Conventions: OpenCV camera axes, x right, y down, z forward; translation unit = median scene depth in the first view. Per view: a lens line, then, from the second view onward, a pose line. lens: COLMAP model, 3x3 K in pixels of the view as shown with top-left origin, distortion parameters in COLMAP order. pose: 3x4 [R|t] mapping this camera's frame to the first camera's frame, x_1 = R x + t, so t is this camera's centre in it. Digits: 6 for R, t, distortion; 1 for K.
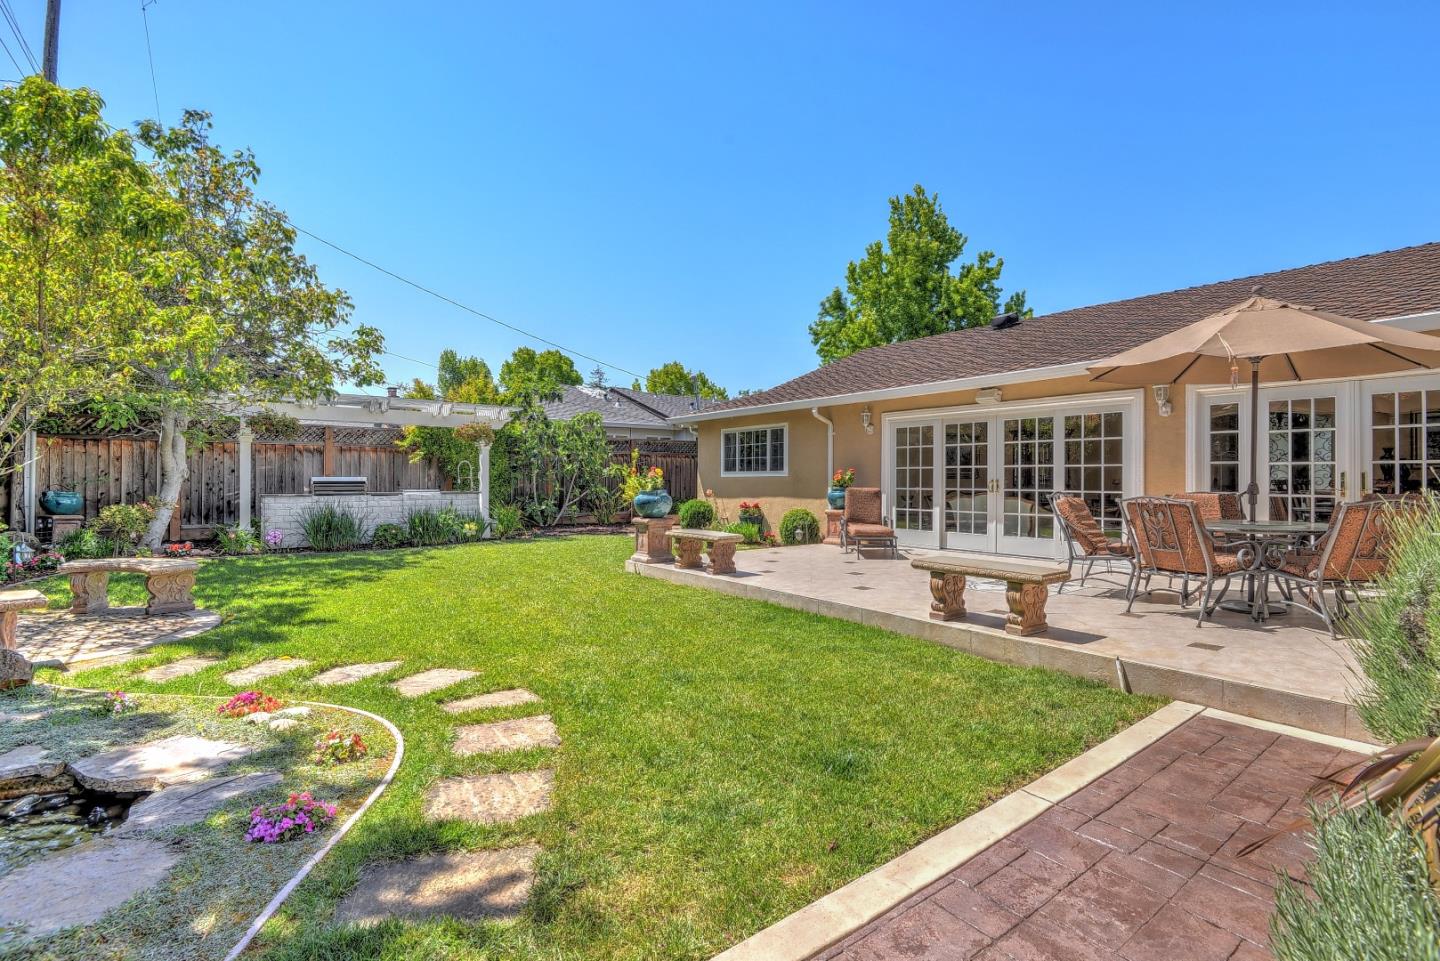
lens RADIAL K [[672.9, 0, 710.3], [0, 672.9, 479.3], [0, 0, 1]] dist [-0.025616, -0.000272]
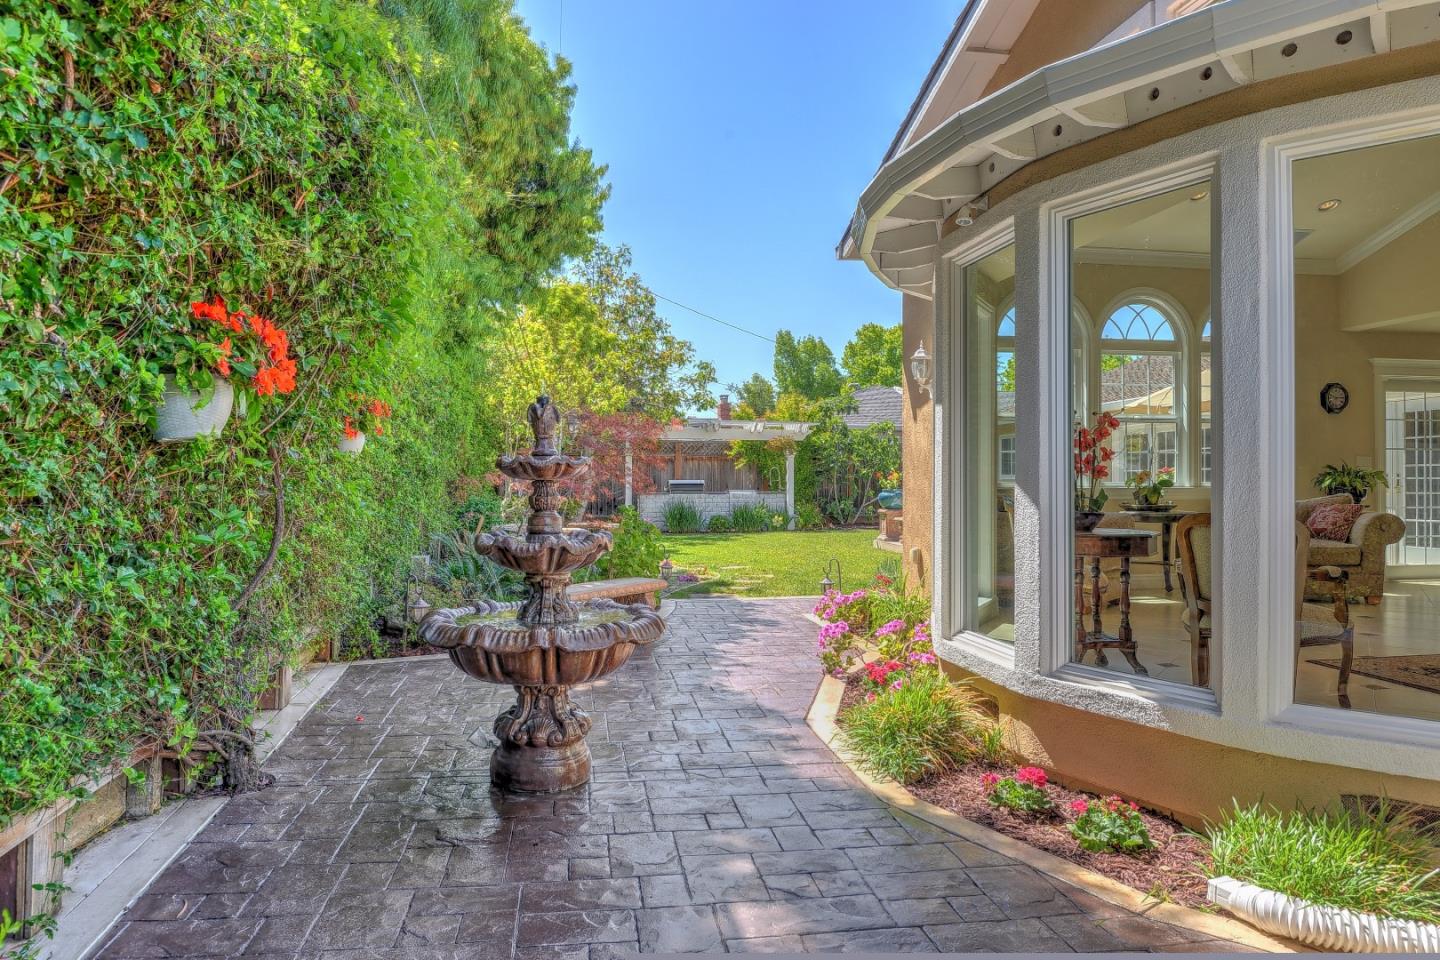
lens RADIAL K [[844.1, 0, 720.0], [0, 844.1, 480.0], [0, 0, 1]] dist [0.002440, 0.000194]
pose [[0.900620, -0.001073, -0.434606, 0.227752], [-0.000752, 0.999992, -0.004028, 0.002950], [0.434606, 0.003954, 0.900612, -0.466781]]
